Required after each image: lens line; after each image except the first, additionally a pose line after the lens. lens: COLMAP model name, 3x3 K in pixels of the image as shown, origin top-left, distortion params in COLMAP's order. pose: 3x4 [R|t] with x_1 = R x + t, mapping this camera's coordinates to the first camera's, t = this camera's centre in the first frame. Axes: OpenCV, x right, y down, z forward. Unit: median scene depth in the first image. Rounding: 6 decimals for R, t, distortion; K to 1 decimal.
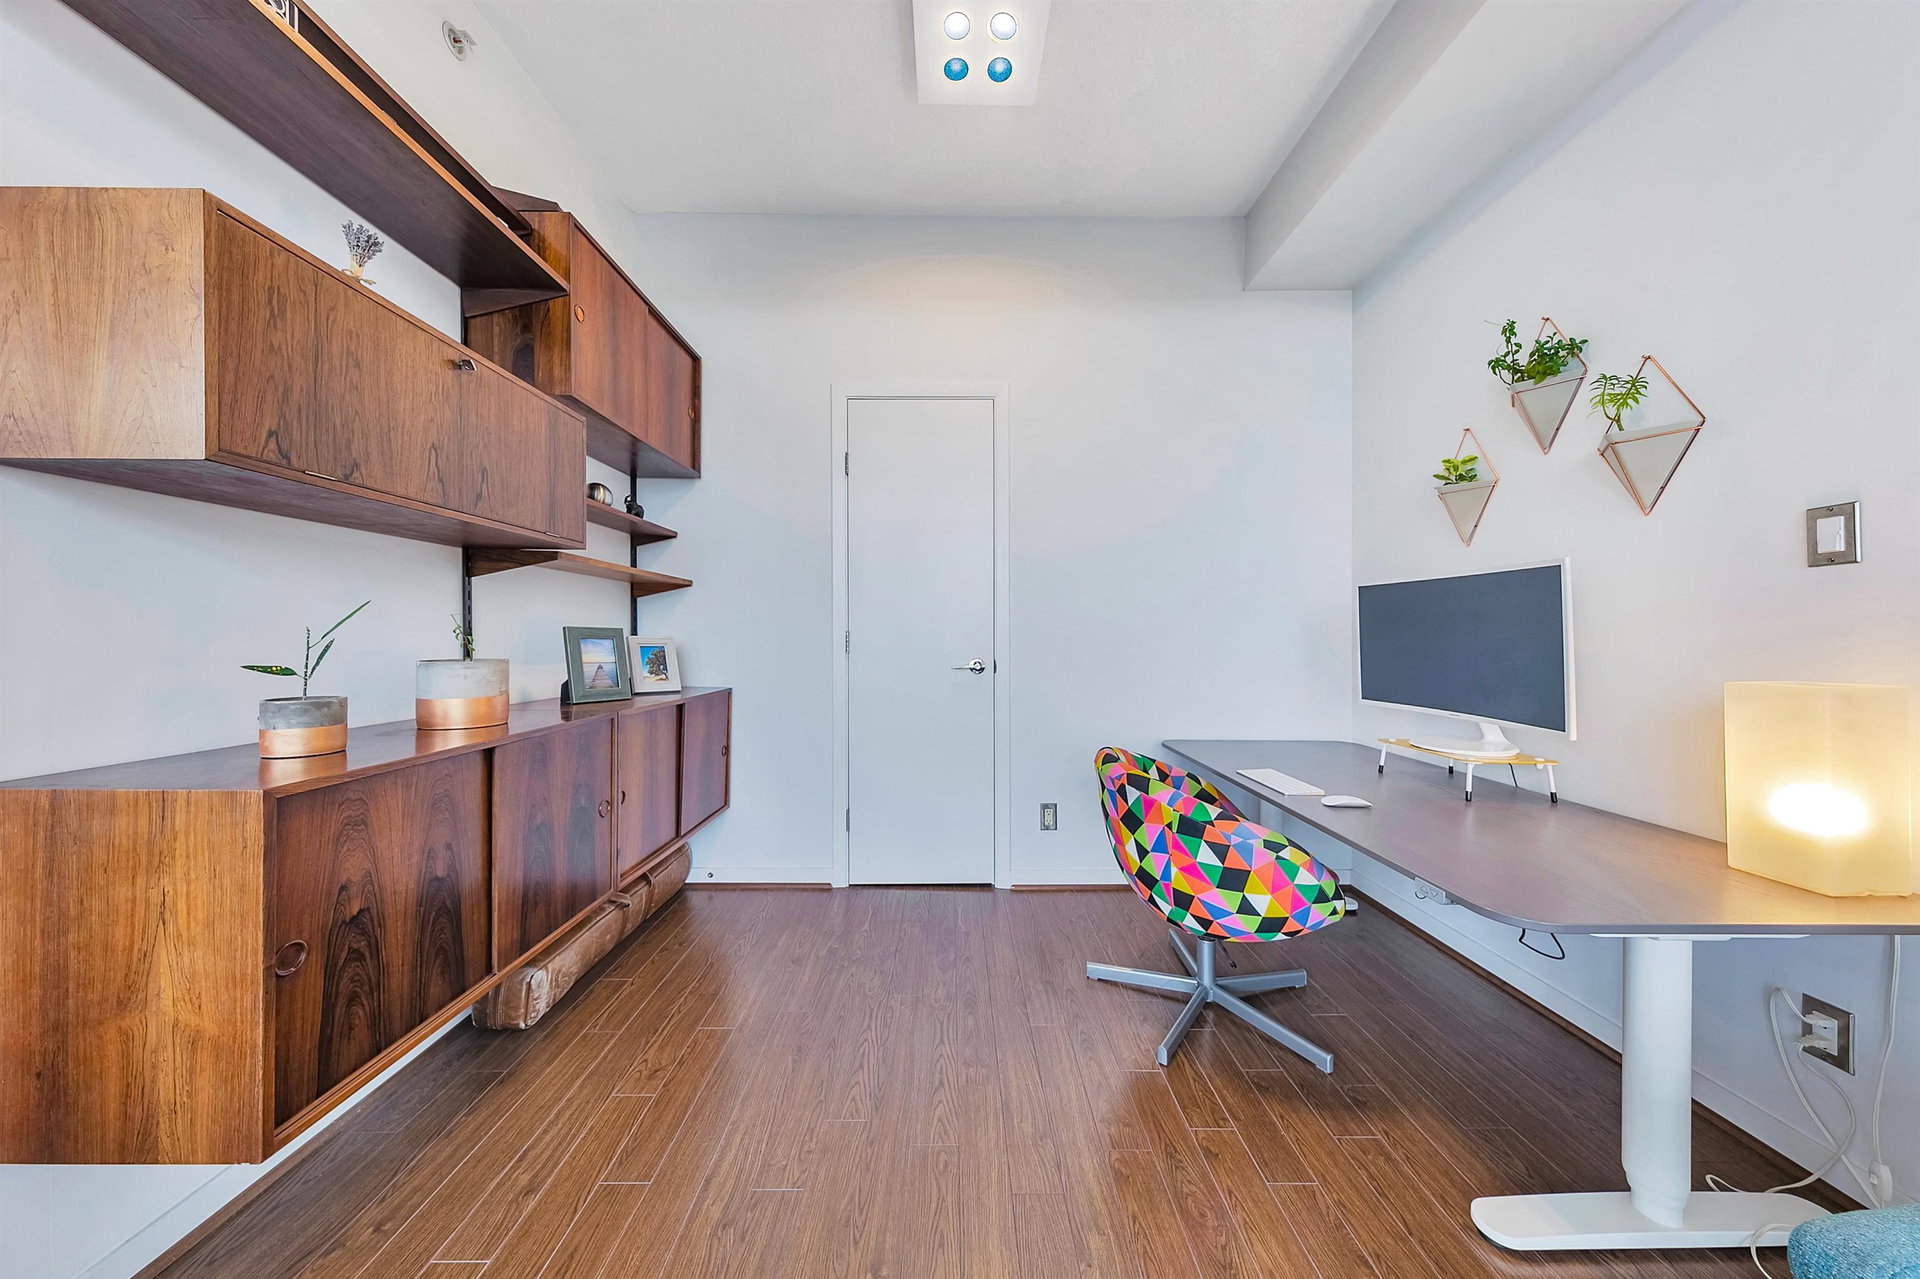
lens RADIAL K [[621.1, 0, 955.2], [0, 621.1, 639.8], [0, 0, 1]] dist [0.004492, 0.000046]
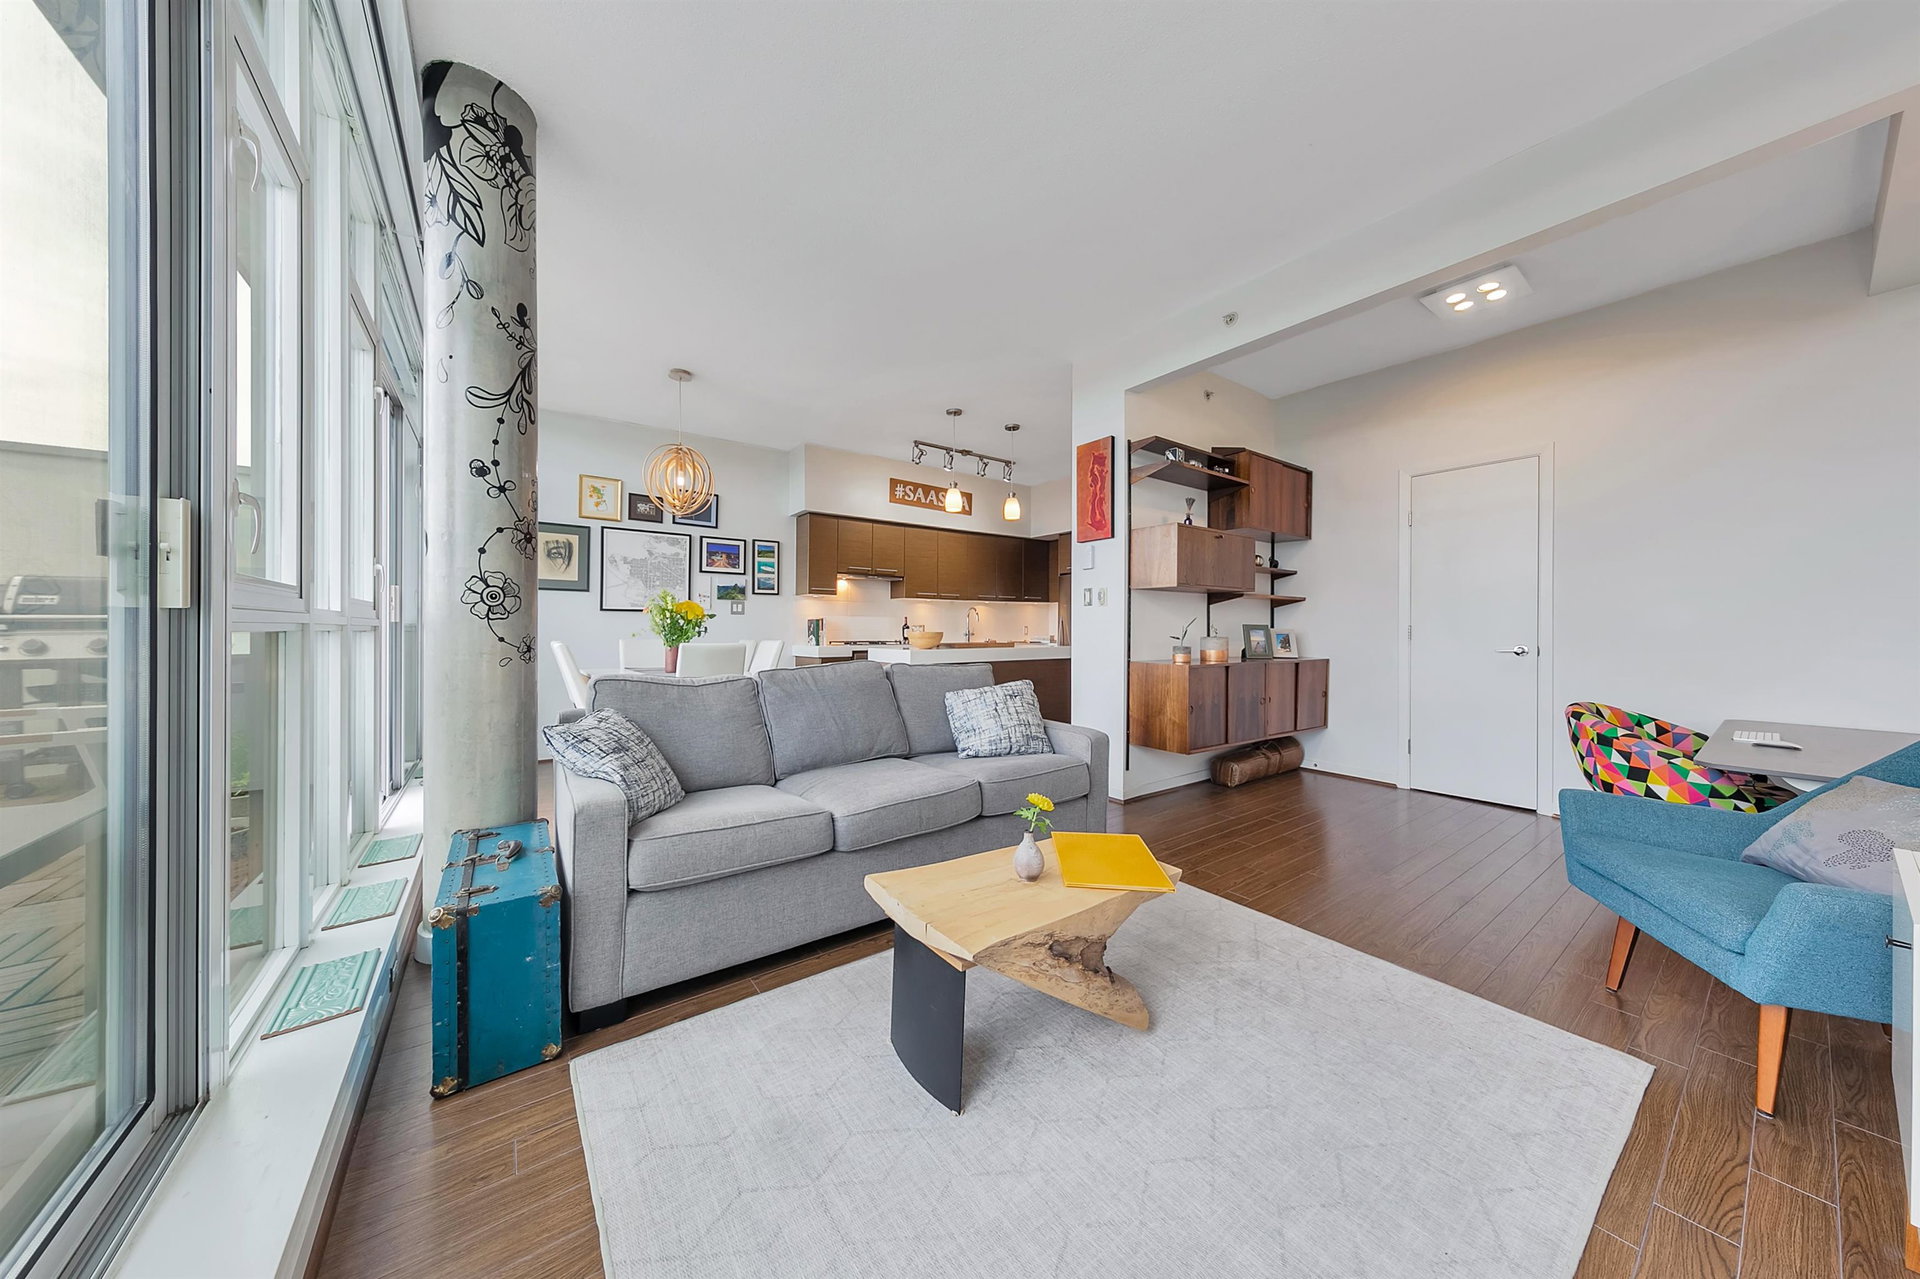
lens RADIAL K [[615.4, 0, 951.6], [0, 615.4, 630.5], [0, 0, 1]] dist [0.001873, -0.001430]
pose [[0.590439, 0.004573, -0.807070, 0.609057], [-0.007277, 0.999973, 0.000342, 0.008986], [0.807050, 0.005671, 0.590456, -1.300640]]
